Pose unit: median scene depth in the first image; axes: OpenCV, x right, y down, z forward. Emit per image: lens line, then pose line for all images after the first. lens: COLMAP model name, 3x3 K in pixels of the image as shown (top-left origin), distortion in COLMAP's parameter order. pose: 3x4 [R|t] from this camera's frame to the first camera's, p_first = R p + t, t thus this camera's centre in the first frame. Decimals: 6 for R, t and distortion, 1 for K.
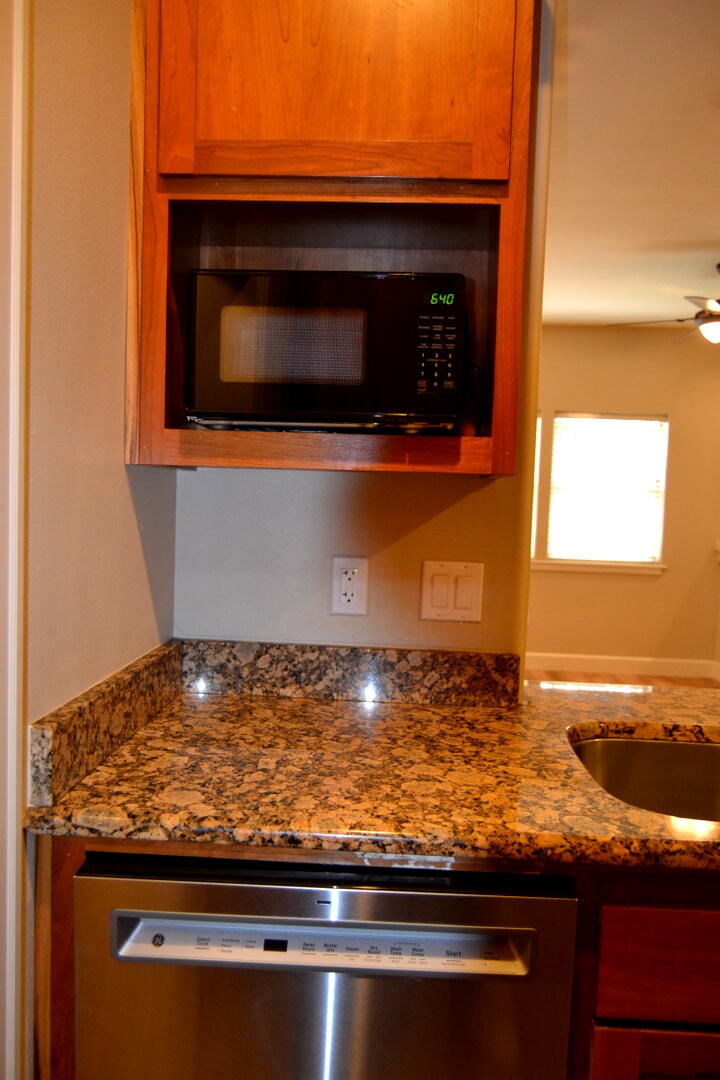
lens RADIAL K [[850.9, 0, 358.5], [0, 850.9, 554.7], [0, 0, 1]] dist [-0.014678, 0.007278]
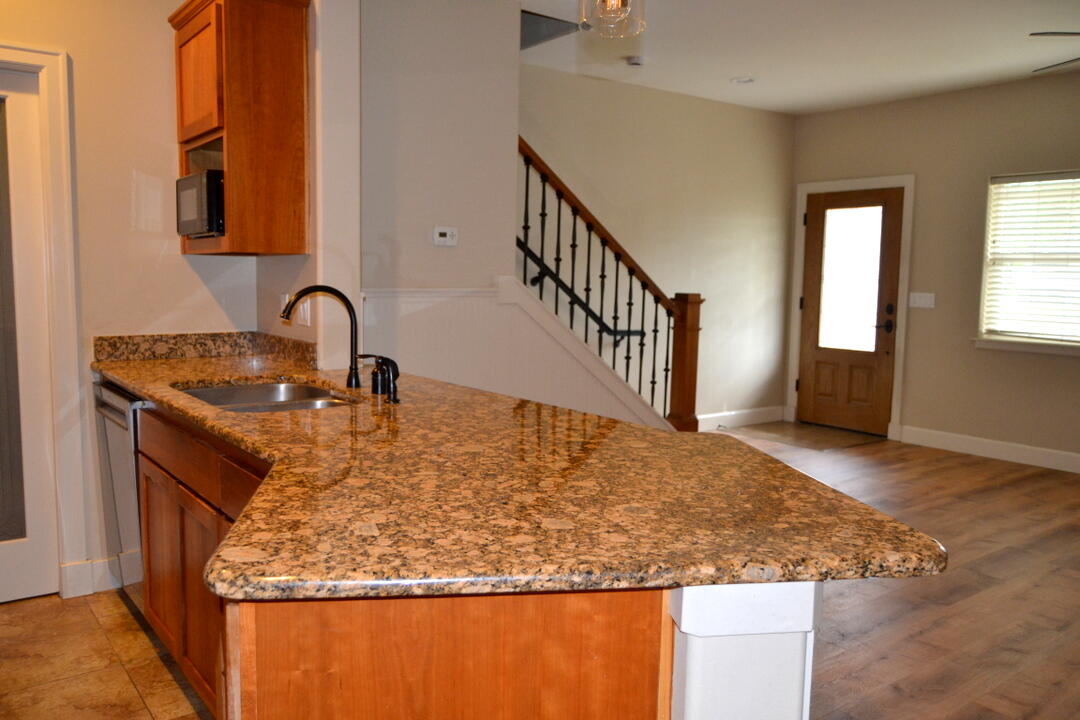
lens RADIAL K [[850.9, 0, 540.0], [0, 850.9, 360.0], [0, 0, 1]] dist [-0.014678, 0.007278]
pose [[0.637073, 0.053430, -0.768950, 2.584988], [-0.044352, 0.998483, 0.032633, 0.088378], [0.769526, 0.013315, 0.638476, 0.196391]]
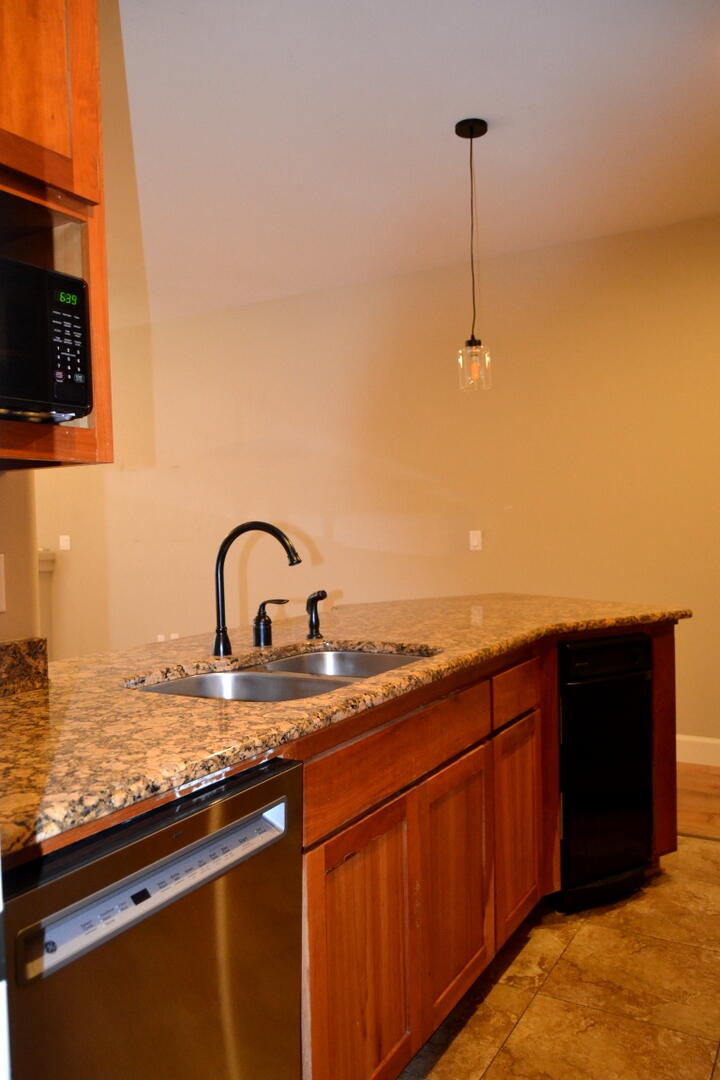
lens RADIAL K [[850.9, 0, 358.5], [0, 850.9, 554.7], [0, 0, 1]] dist [-0.014678, 0.007278]
pose [[0.465791, -0.079375, 0.881327, -0.704912], [0.097948, 0.994473, 0.037799, 0.018500], [-0.879457, 0.068717, 0.470992, 0.189130]]
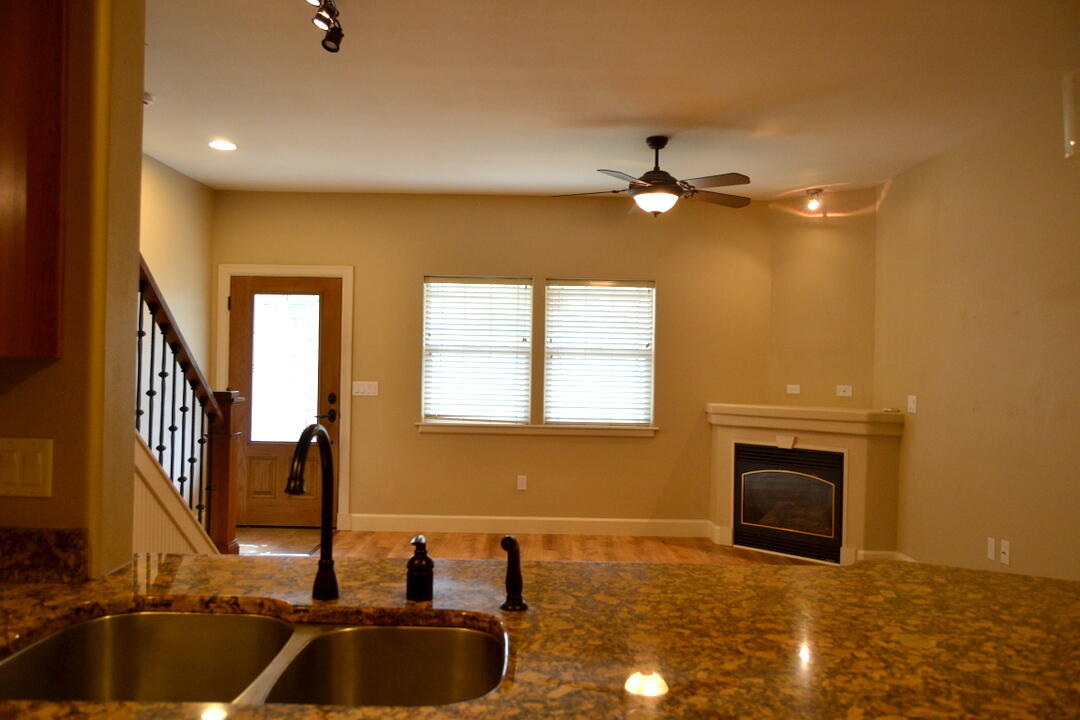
lens RADIAL K [[841.9, 0, 540.0], [0, 841.9, 360.0], [0, 0, 1]] dist [-0.012259, 0.000209]
pose [[0.998702, -0.018810, 0.047340, 0.874005], [0.022070, 0.997351, -0.069315, -0.002348], [-0.045910, 0.070270, 0.996471, -0.036504]]
